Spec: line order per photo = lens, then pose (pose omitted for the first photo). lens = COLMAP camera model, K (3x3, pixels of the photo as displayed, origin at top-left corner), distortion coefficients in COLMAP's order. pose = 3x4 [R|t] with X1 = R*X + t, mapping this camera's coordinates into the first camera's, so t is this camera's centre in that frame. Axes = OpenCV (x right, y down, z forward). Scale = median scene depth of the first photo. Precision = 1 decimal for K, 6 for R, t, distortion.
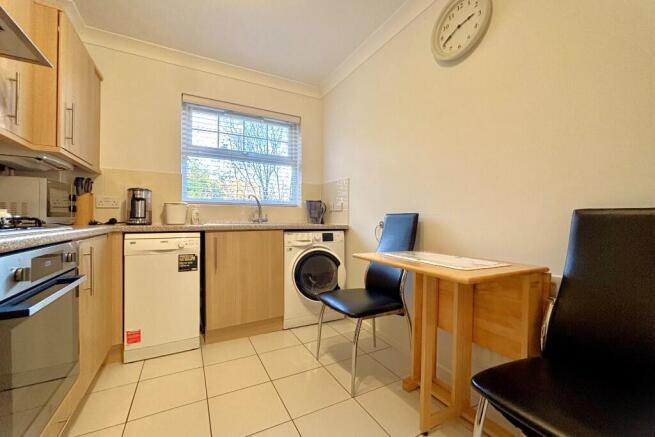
lens RADIAL K [[267.2, 0, 328.3], [0, 267.2, 219.8], [0, 0, 1]] dist [-0.009200, 0.000913]
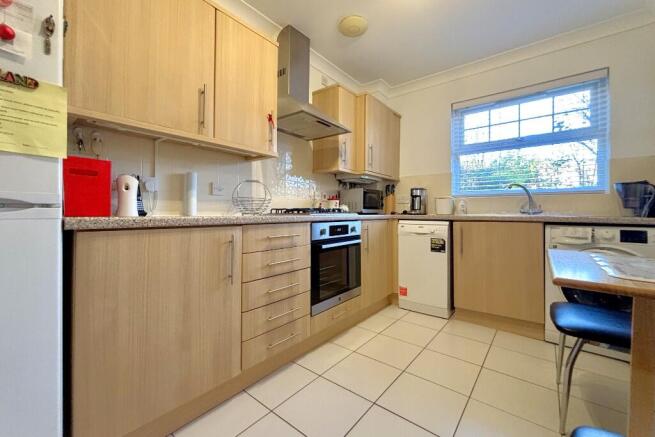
lens RADIAL K [[267.2, 0, 323.8], [0, 267.2, 213.8], [0, 0, 1]] dist [-0.009200, 0.000913]
pose [[0.367198, 0.004019, -0.930134, 0.386373], [-0.004263, 0.999987, 0.002638, 0.011720], [0.930133, 0.002996, 0.367210, 0.046064]]
